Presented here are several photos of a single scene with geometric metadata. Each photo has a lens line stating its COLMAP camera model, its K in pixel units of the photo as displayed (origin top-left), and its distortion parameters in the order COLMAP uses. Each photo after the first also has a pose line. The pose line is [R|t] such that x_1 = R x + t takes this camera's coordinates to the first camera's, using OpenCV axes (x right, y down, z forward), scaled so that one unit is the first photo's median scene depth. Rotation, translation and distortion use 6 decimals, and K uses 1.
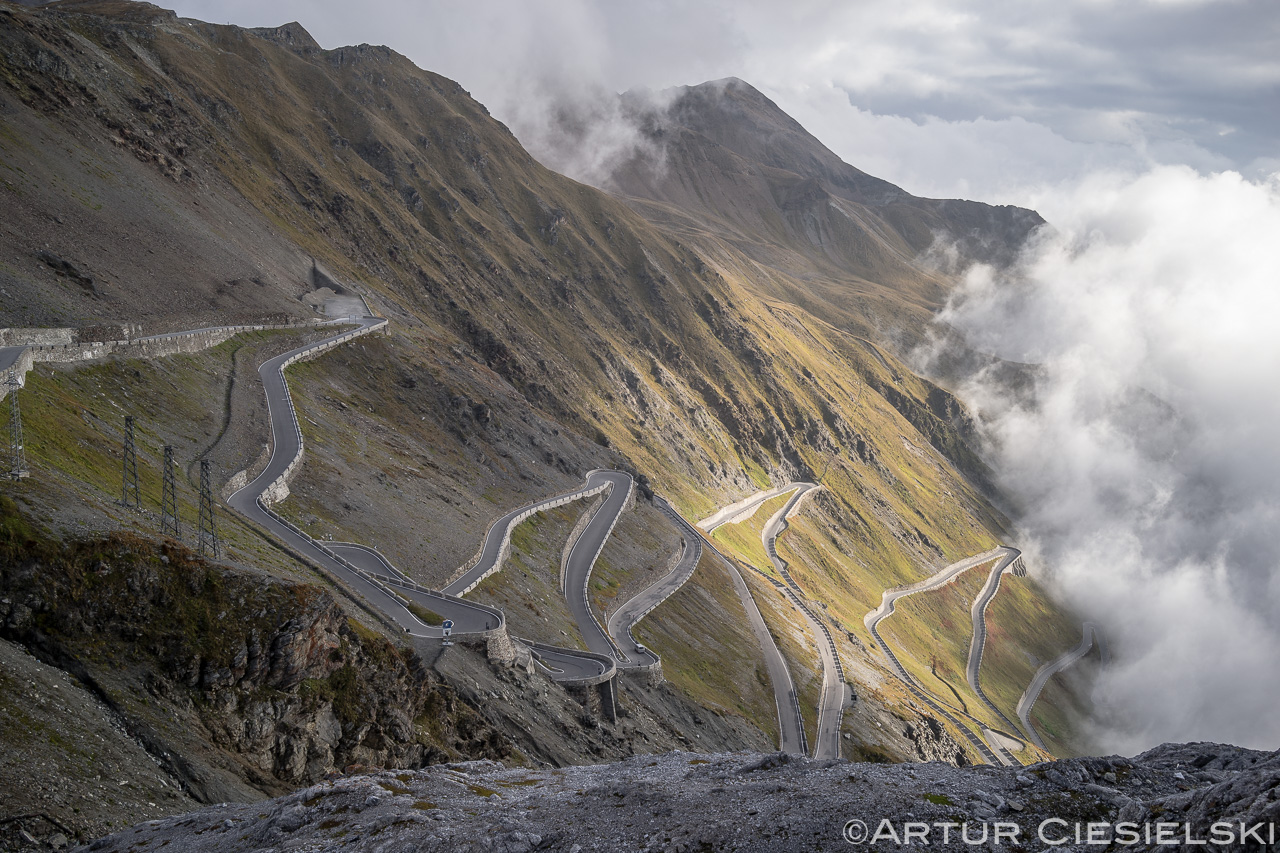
lens RADIAL K [[1204.1, 0, 643.5], [0, 1204.1, 428.0], [0, 0, 1]] dist [-0.059900, -0.061578]
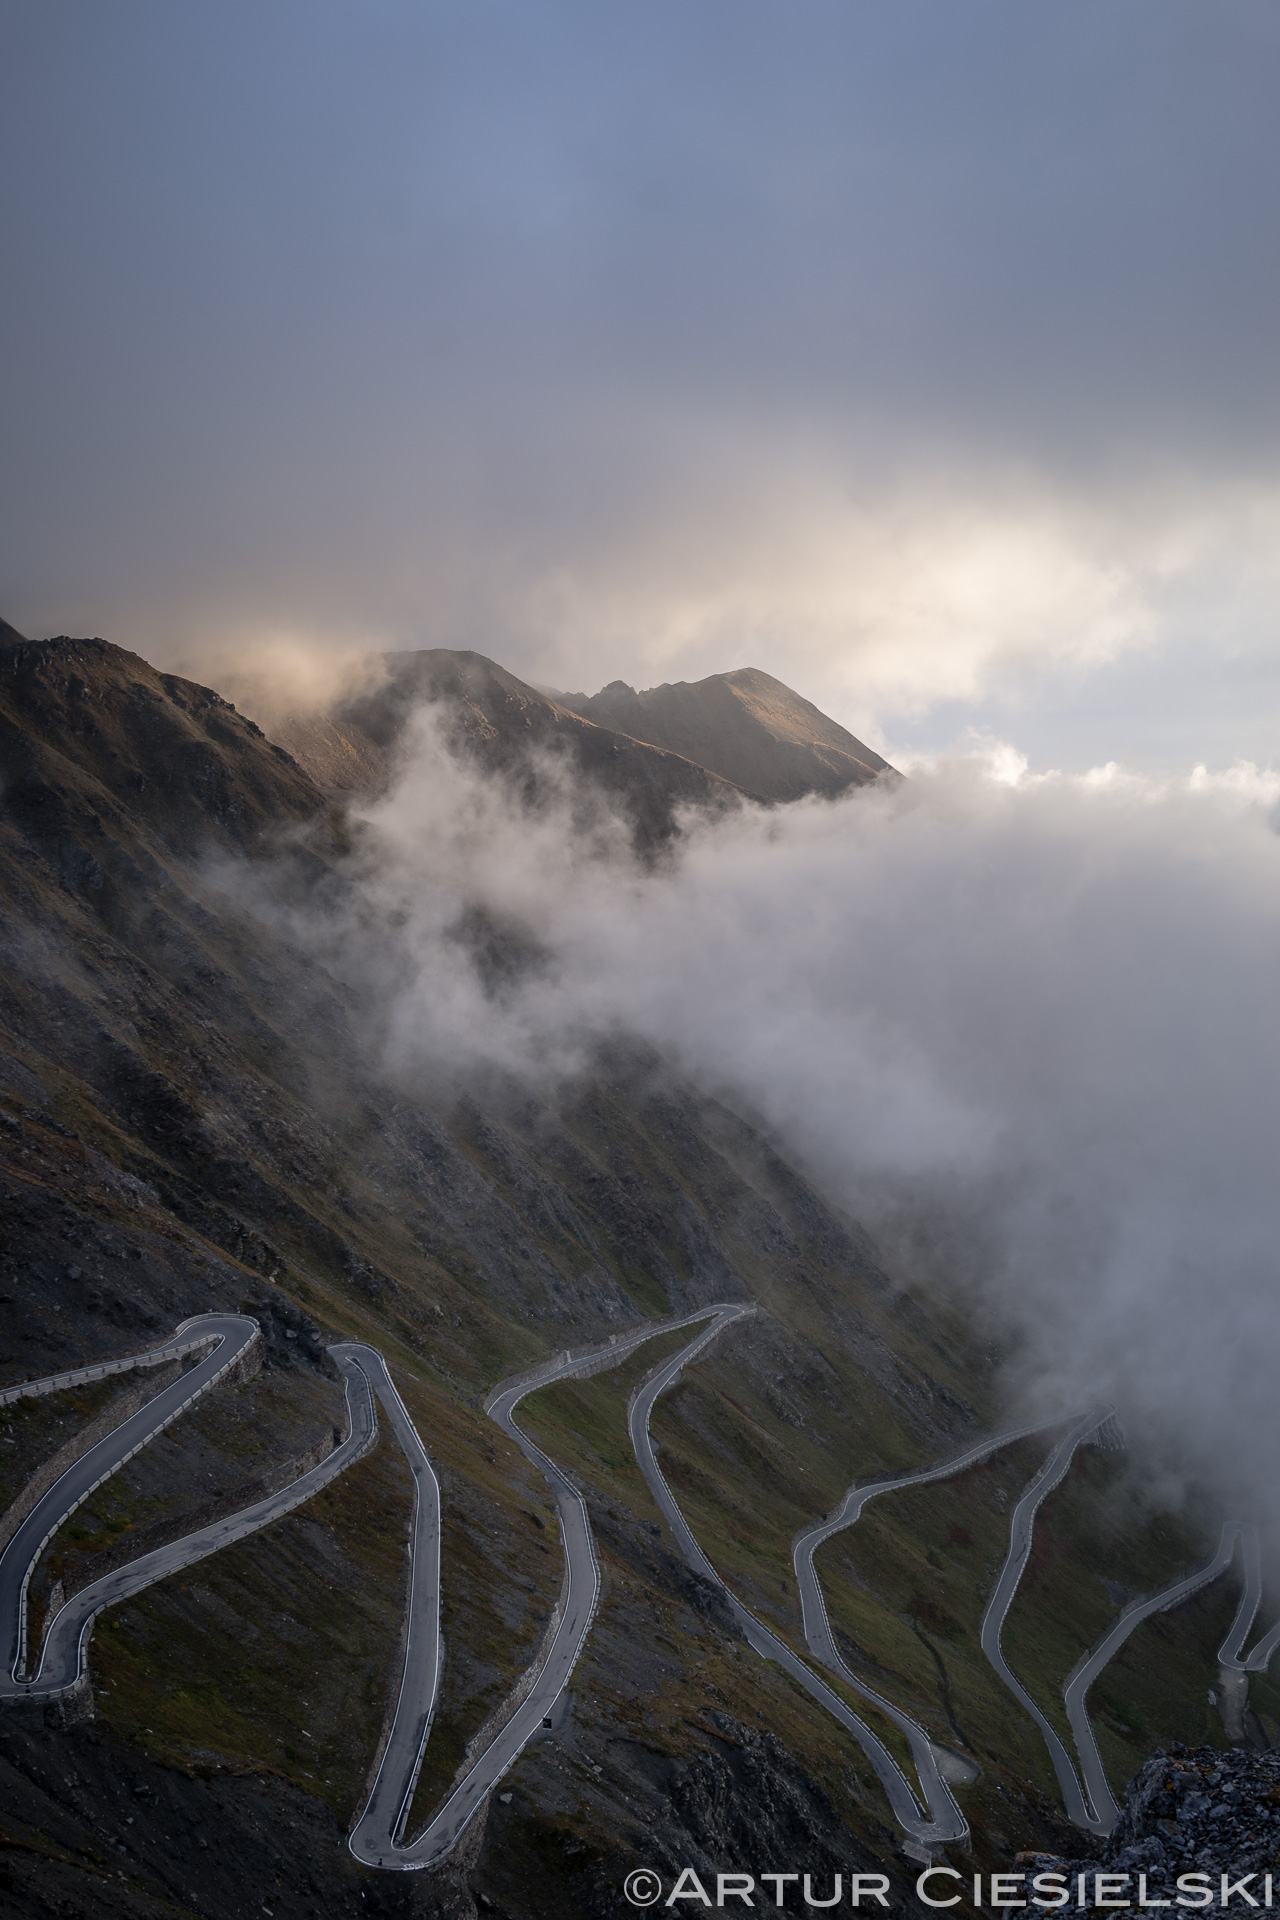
lens RADIAL K [[1806.1, 0, 640.0], [0, 1806.1, 960.0], [0, 0, 1]] dist [-0.059900, -0.061578]
pose [[0.999227, -0.019087, -0.034371, 0.143571], [0.014614, 0.991926, -0.125977, -0.017335], [0.036498, 0.125377, 0.991438, 0.058416]]
